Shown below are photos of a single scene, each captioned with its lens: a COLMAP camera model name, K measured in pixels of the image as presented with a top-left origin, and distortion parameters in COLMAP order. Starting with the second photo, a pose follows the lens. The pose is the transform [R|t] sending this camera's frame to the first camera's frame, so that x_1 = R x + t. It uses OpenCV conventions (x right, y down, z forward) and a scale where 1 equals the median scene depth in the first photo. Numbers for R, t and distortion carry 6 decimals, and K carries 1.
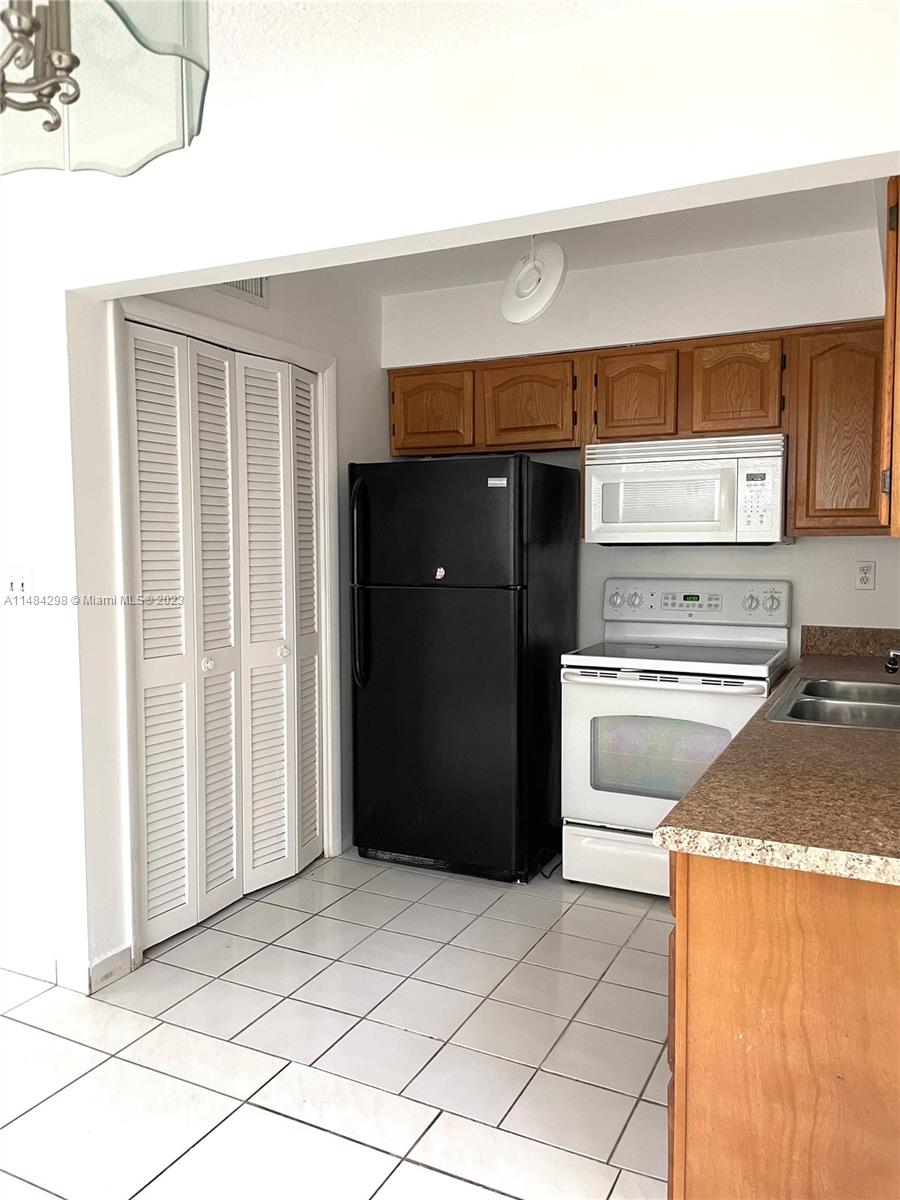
lens RADIAL K [[913.6, 0, 443.1], [0, 913.6, 604.5], [0, 0, 1]] dist [0.029137, -0.008306]
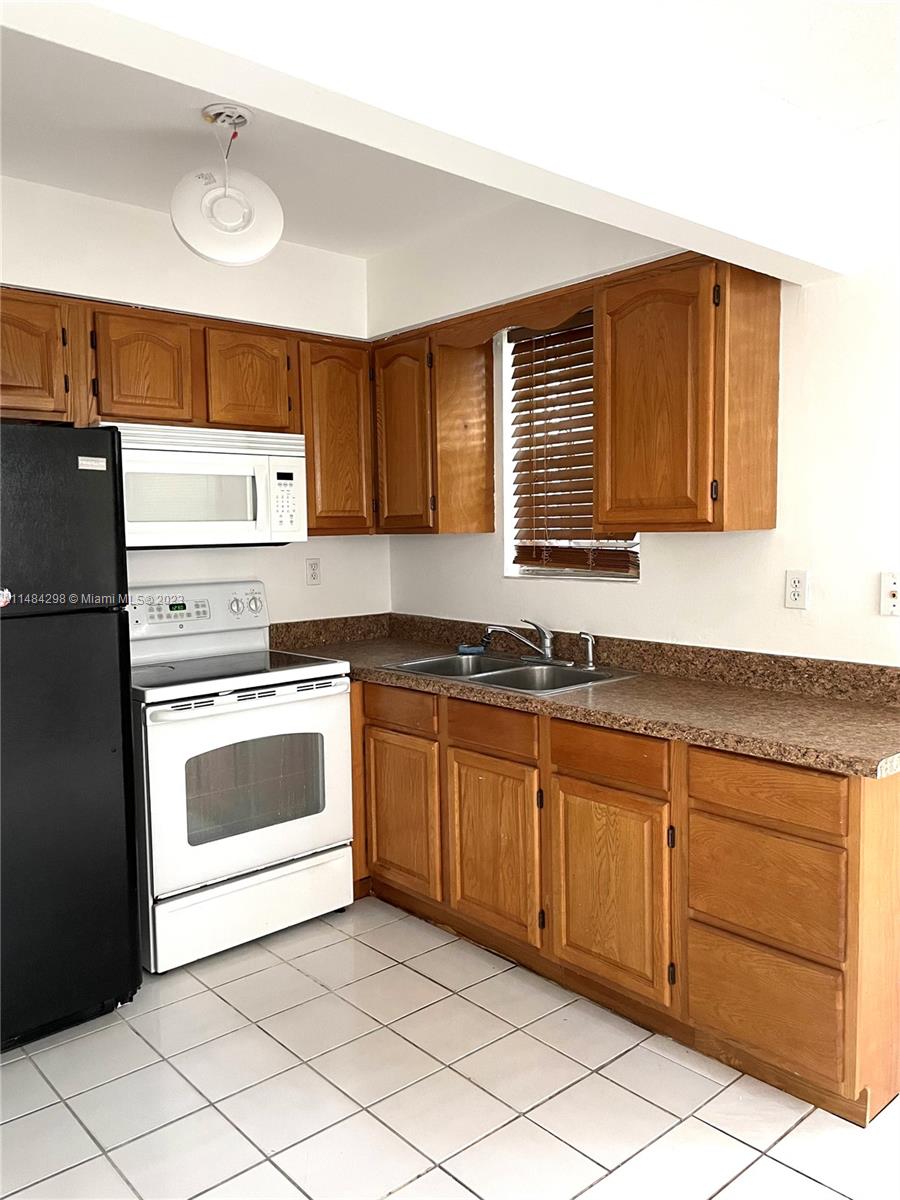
lens RADIAL K [[913.6, 0, 447.4], [0, 913.6, 596.0], [0, 0, 1]] dist [0.029137, -0.008306]
pose [[0.349734, -0.070613, 0.934184, -0.493946], [0.082167, 0.995625, 0.044497, -0.037940], [-0.933239, 0.061197, 0.354006, 0.467499]]
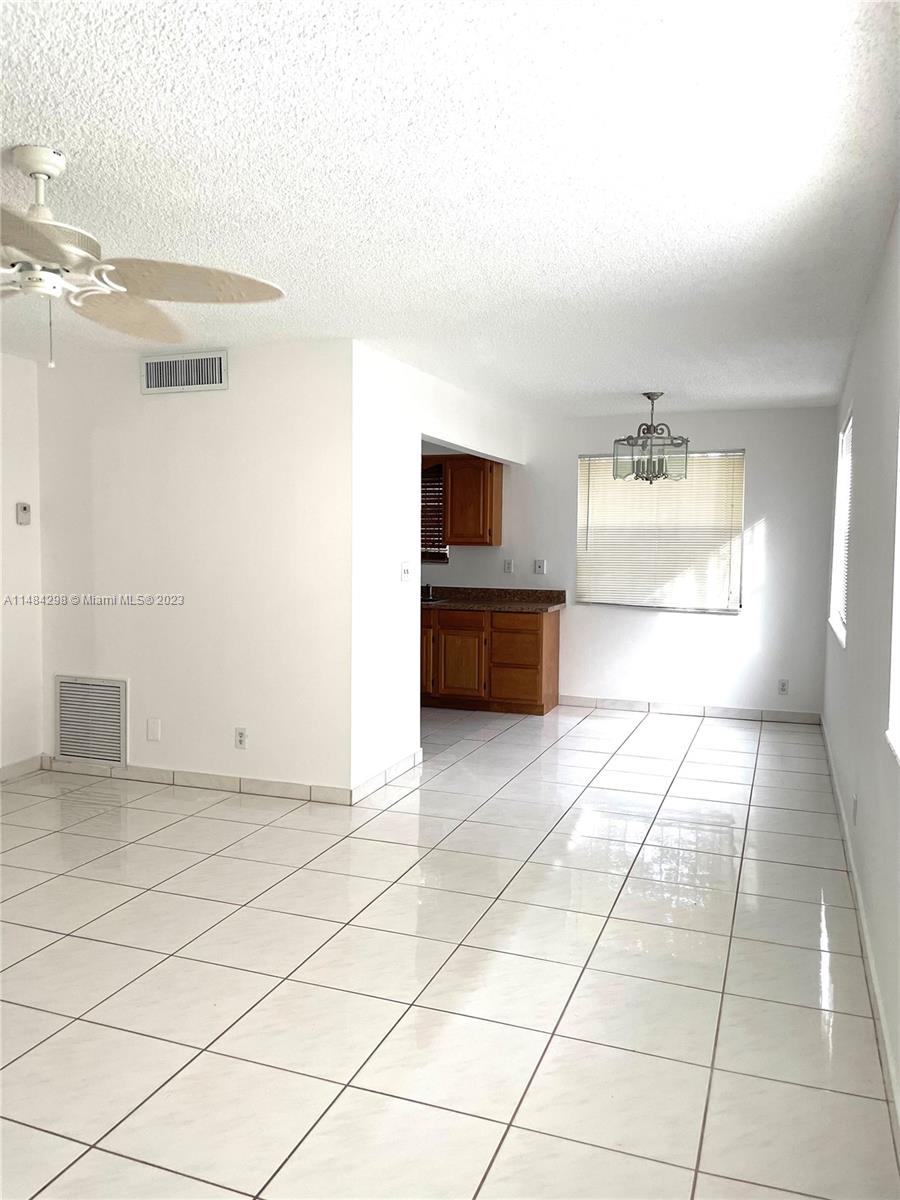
lens RADIAL K [[913.6, 0, 440.3], [0, 913.6, 597.6], [0, 0, 1]] dist [0.029137, -0.008306]
pose [[-0.125677, -0.063338, 0.990047, -1.775752], [0.062067, 0.995503, 0.071566, -0.076071], [-0.990128, 0.070444, -0.121181, 0.875401]]
